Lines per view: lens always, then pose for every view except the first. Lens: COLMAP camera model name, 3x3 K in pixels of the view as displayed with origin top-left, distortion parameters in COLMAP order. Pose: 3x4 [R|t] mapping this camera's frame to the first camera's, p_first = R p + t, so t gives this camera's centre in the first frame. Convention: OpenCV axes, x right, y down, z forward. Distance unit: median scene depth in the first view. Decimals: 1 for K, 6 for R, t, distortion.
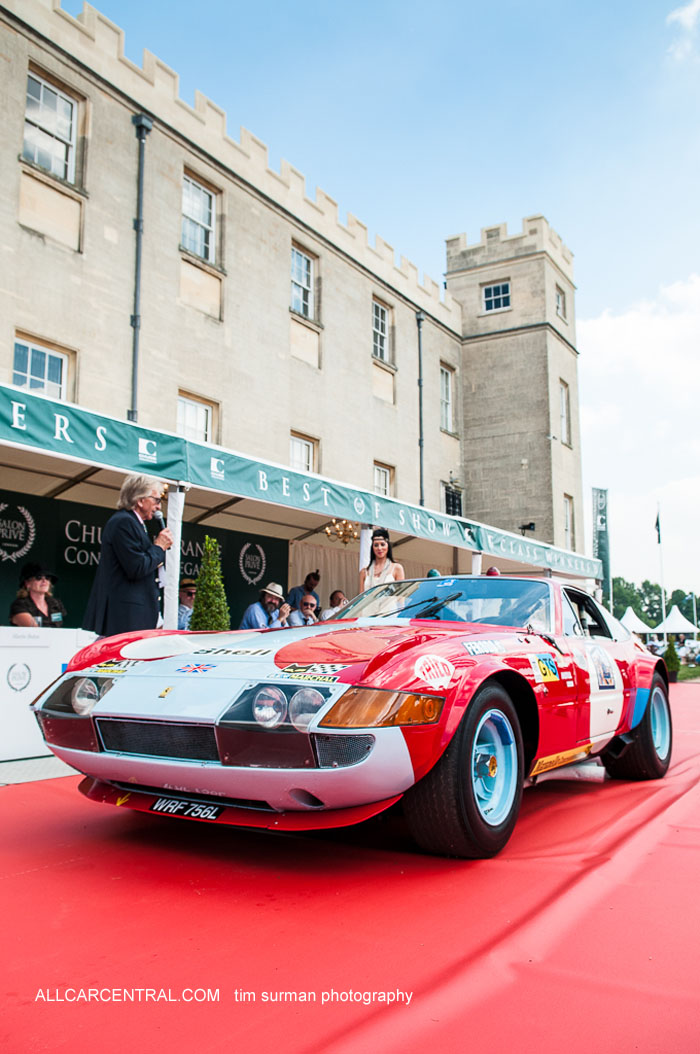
lens RADIAL K [[912.7, 0, 350.2], [0, 912.7, 516.9], [0, 0, 1]] dist [-0.023963, 0.002183]
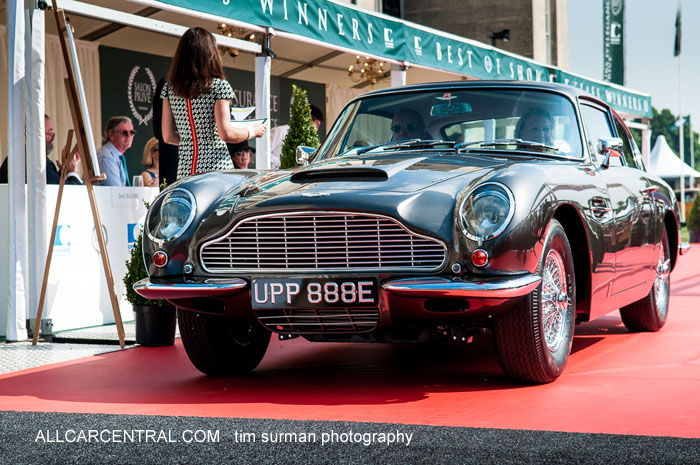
lens RADIAL K [[1607.6, 0, 341.8], [0, 1607.6, 219.2], [0, 0, 1]] dist [0.271090, 0.000000]
pose [[0.986417, -0.026073, 0.162181, -0.444928], [0.002098, 0.989242, 0.146273, -0.104151], [-0.164250, -0.143946, 0.975859, -0.746355]]
